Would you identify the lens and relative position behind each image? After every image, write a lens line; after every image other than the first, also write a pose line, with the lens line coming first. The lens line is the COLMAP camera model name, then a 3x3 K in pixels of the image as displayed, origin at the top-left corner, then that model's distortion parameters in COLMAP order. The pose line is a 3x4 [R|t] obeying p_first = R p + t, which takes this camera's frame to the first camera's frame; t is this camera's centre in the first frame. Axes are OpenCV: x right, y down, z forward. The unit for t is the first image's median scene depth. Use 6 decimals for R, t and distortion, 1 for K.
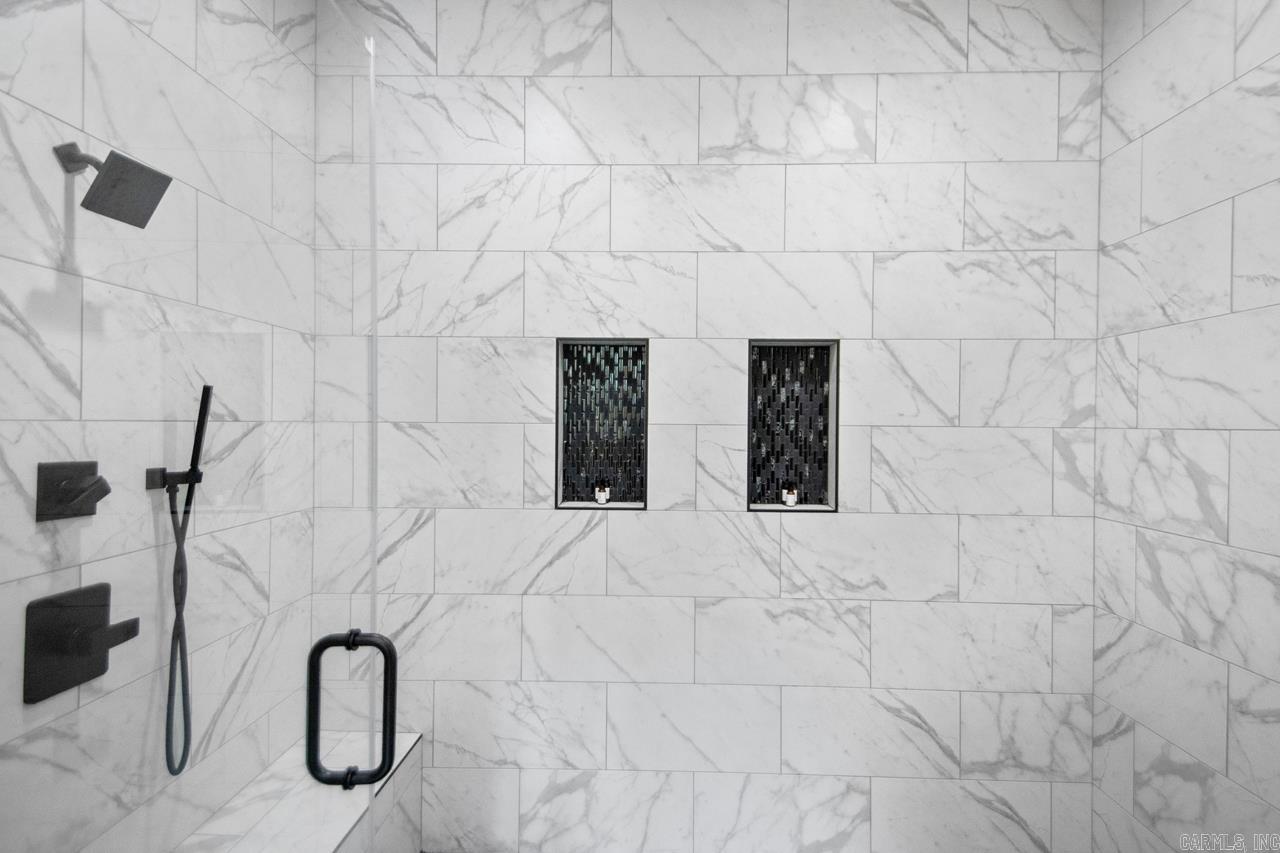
lens RADIAL K [[586.8, 0, 646.7], [0, 586.8, 424.1], [0, 0, 1]] dist [0.043280, -0.020341]
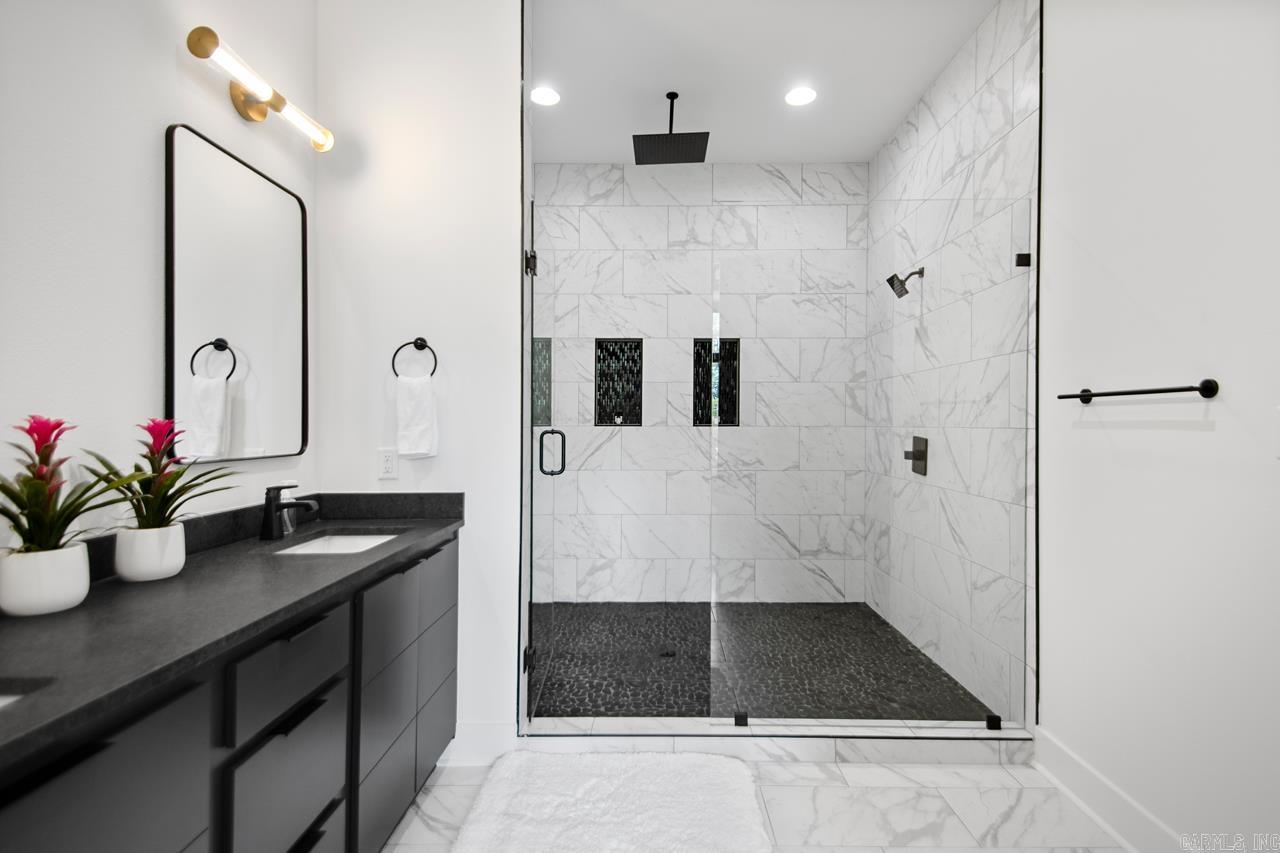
lens RADIAL K [[585.9, 0, 621.5], [0, 585.9, 420.8], [0, 0, 1]] dist [0.004017, -0.000407]
pose [[0.999463, -0.001764, -0.032723, -0.003817], [0.001643, 0.999992, -0.003709, 0.136303], [0.032729, 0.003654, 0.999458, -0.953063]]
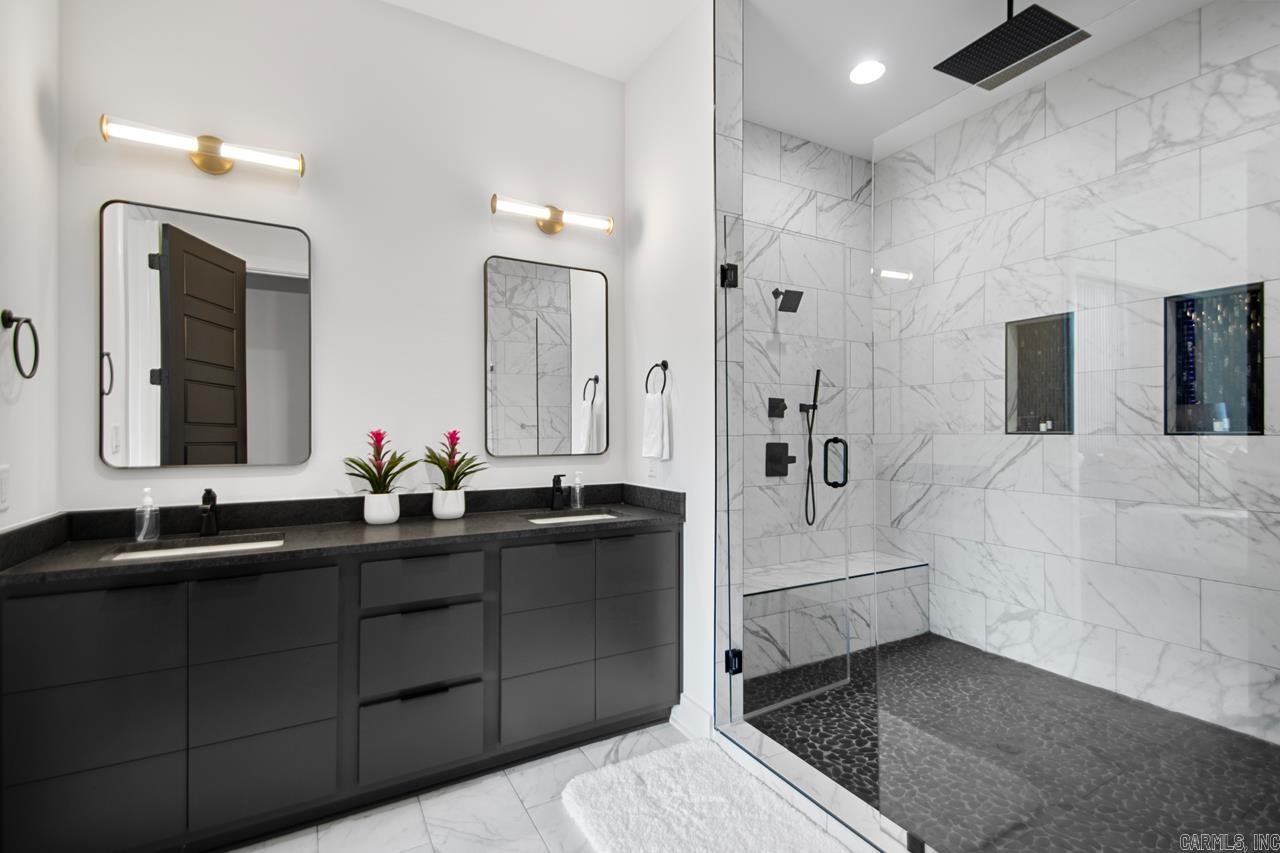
lens RADIAL K [[555.3, 0, 657.0], [0, 555.3, 429.1], [0, 0, 1]] dist [0.026139, -0.015005]
pose [[0.519307, -0.006710, -0.854561, 0.630114], [0.004911, 0.999976, -0.004867, 0.135876], [0.854574, -0.001669, 0.519328, -0.543470]]
